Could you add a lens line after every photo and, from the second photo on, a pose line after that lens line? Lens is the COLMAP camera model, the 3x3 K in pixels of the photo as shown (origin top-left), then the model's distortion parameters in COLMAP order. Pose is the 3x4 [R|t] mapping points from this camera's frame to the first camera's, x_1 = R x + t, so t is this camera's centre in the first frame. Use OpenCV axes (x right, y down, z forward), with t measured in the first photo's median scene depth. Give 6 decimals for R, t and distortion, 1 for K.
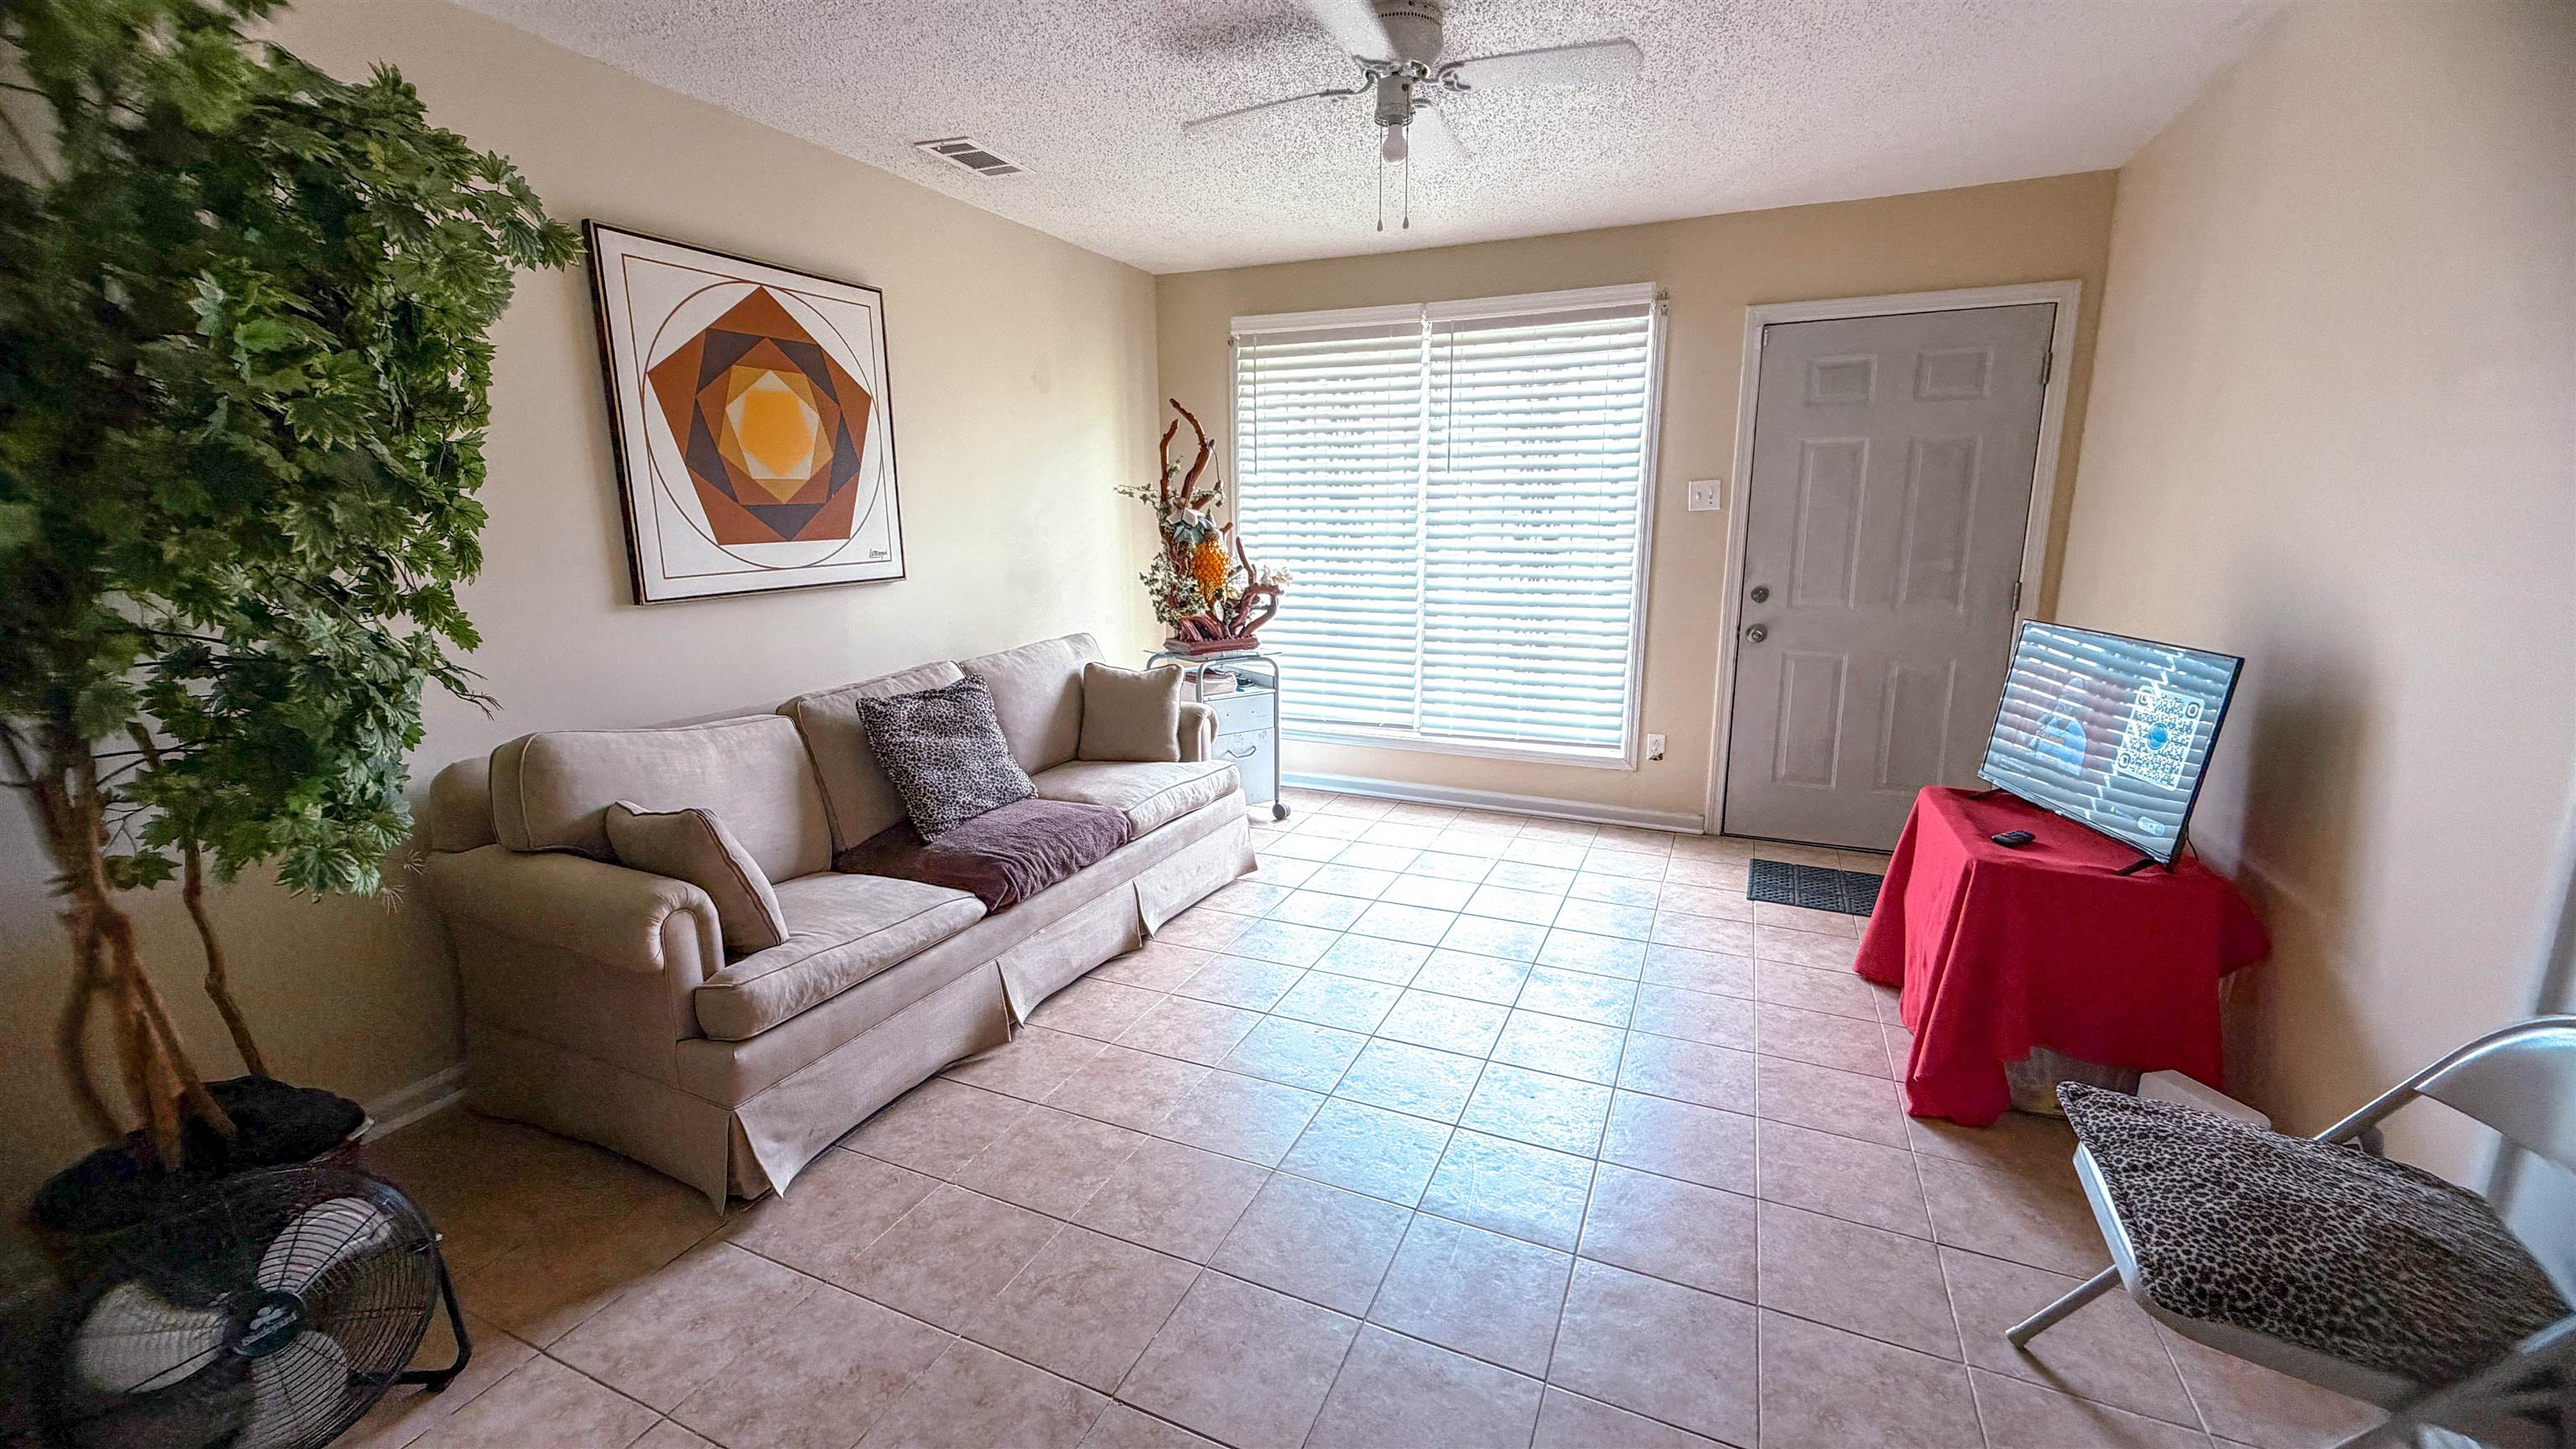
lens RADIAL K [[1021.7, 0, 1288.0], [0, 1021.7, 724.5], [0, 0, 1]] dist [0.000860, 0.000019]
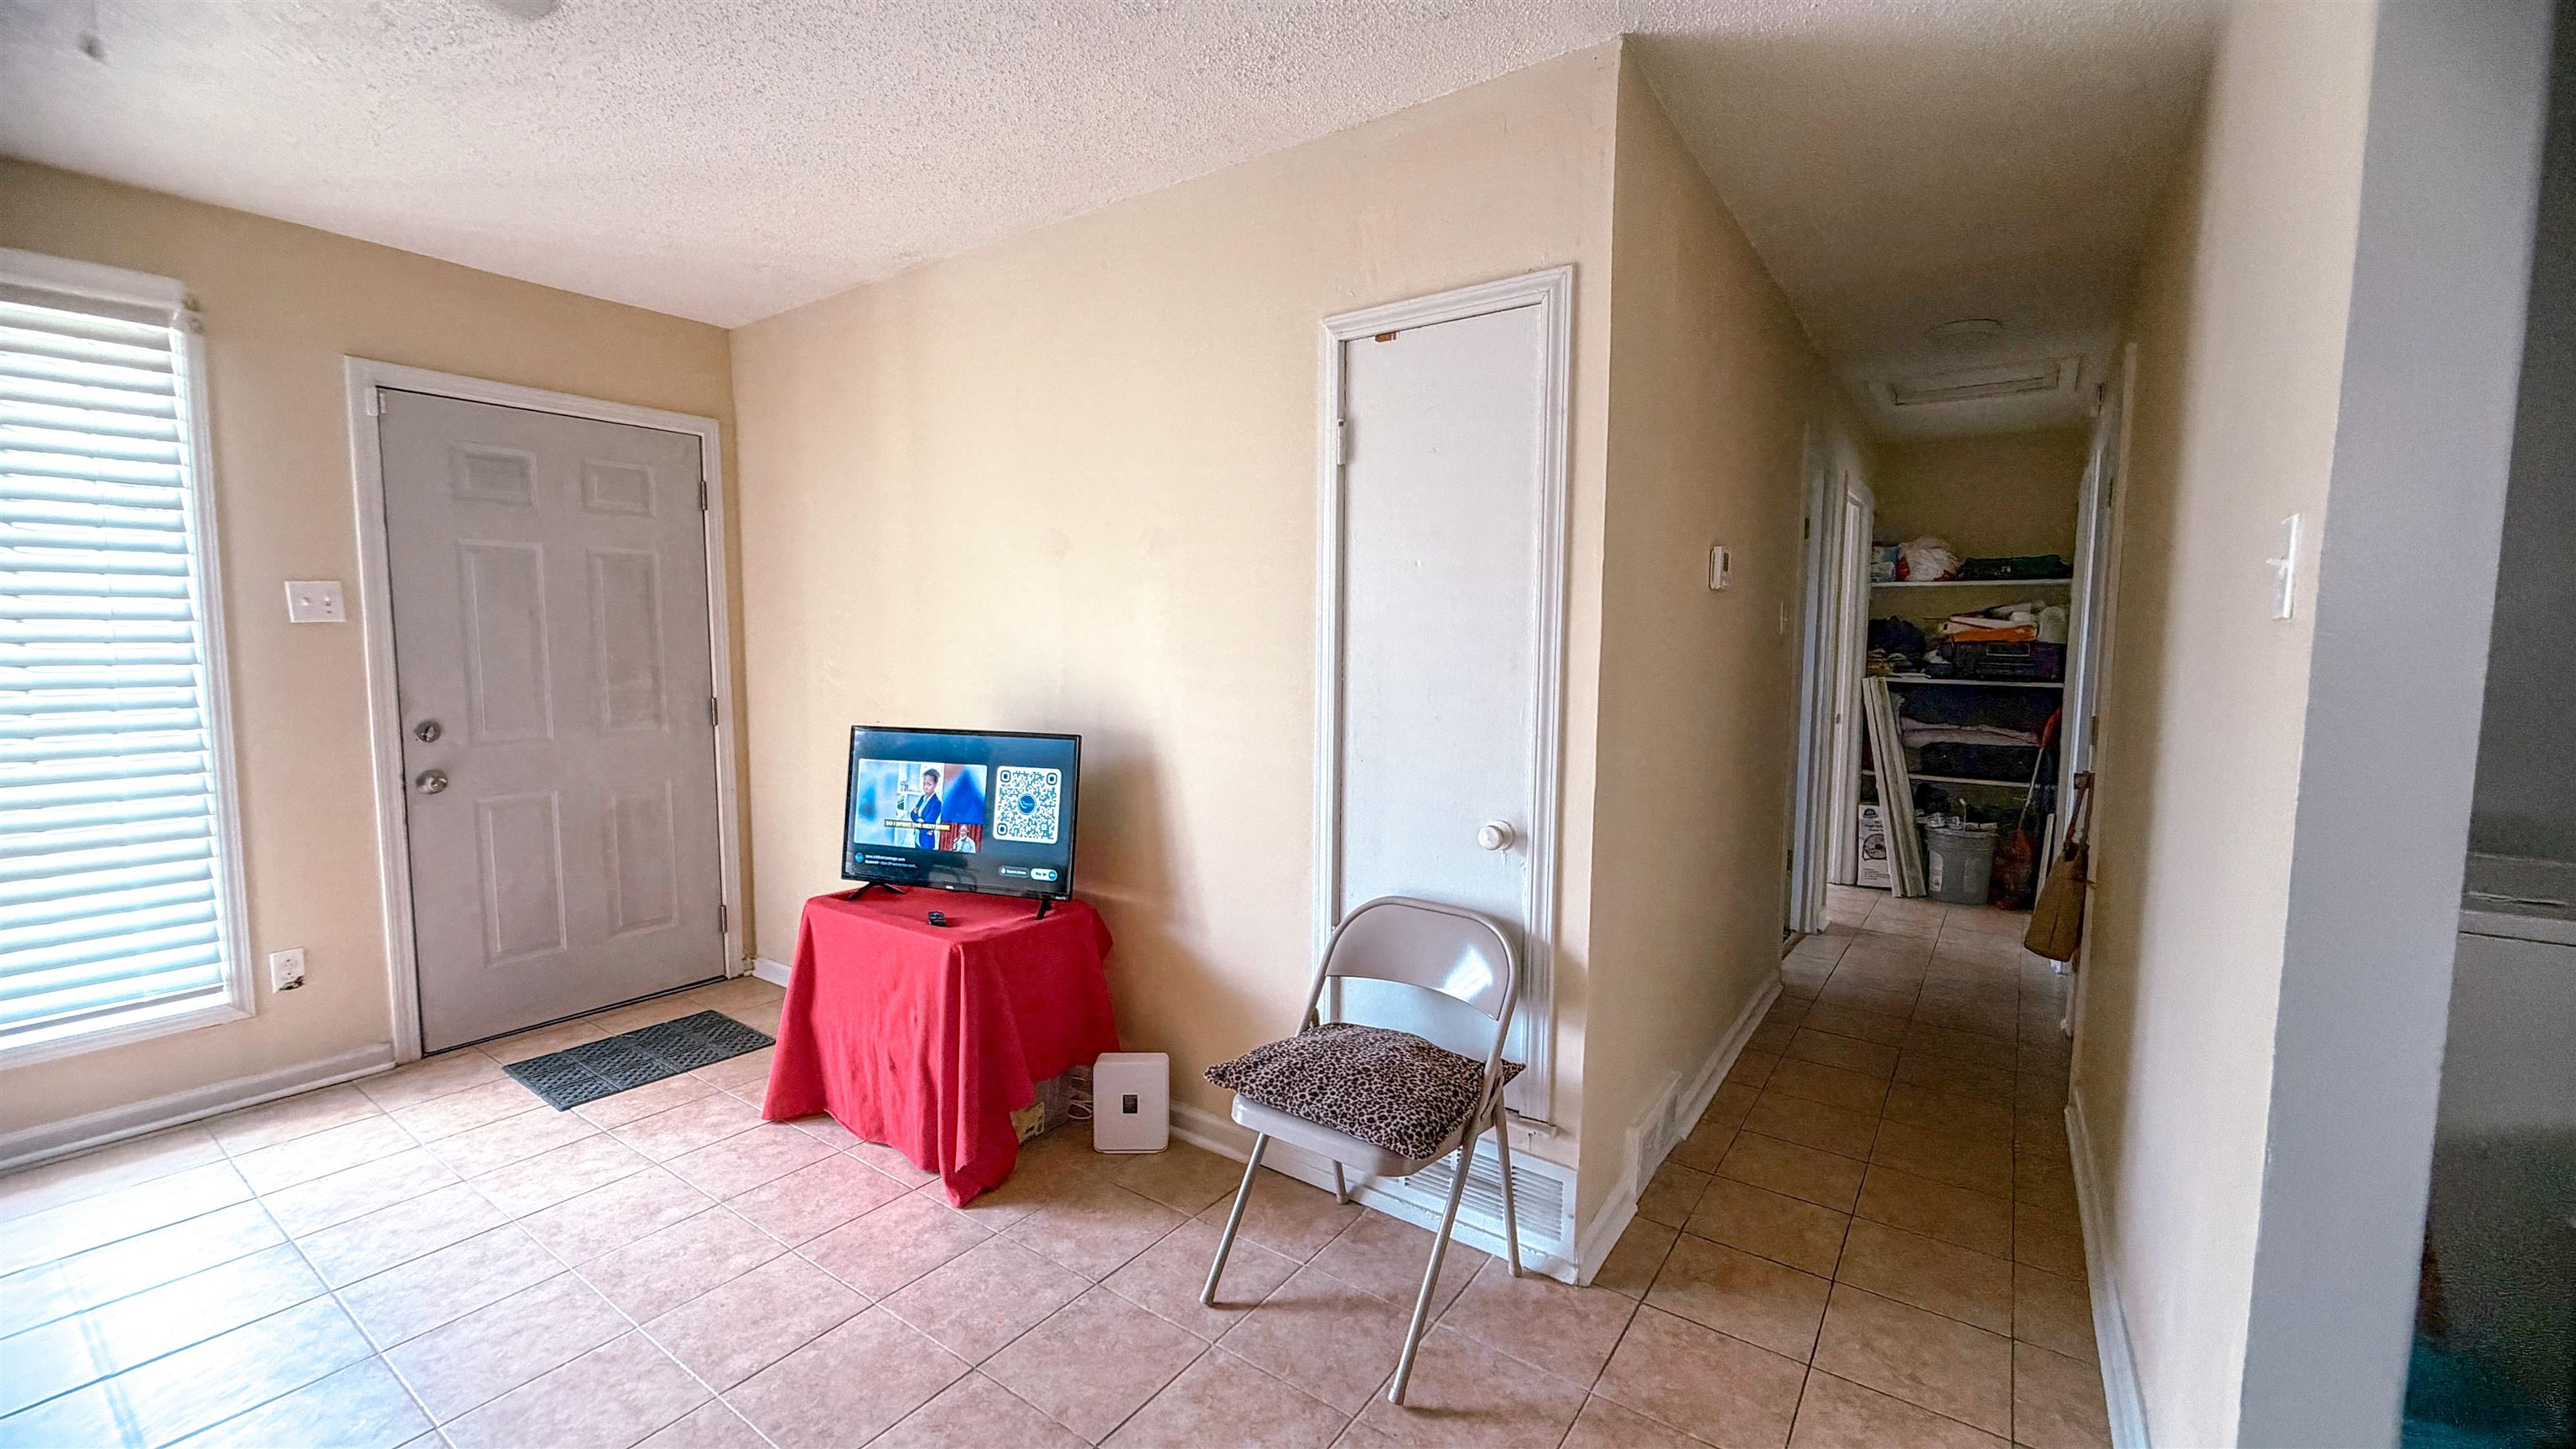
lens RADIAL K [[1015.1, 0, 1288.0], [0, 1015.1, 724.5], [0, 0, 1]] dist [-0.000134, 0.000011]
pose [[0.199836, -0.076922, 0.976805, -0.167669], [0.192683, 0.980533, 0.037797, -0.039537], [-0.960697, 0.180661, 0.210767, 0.233854]]
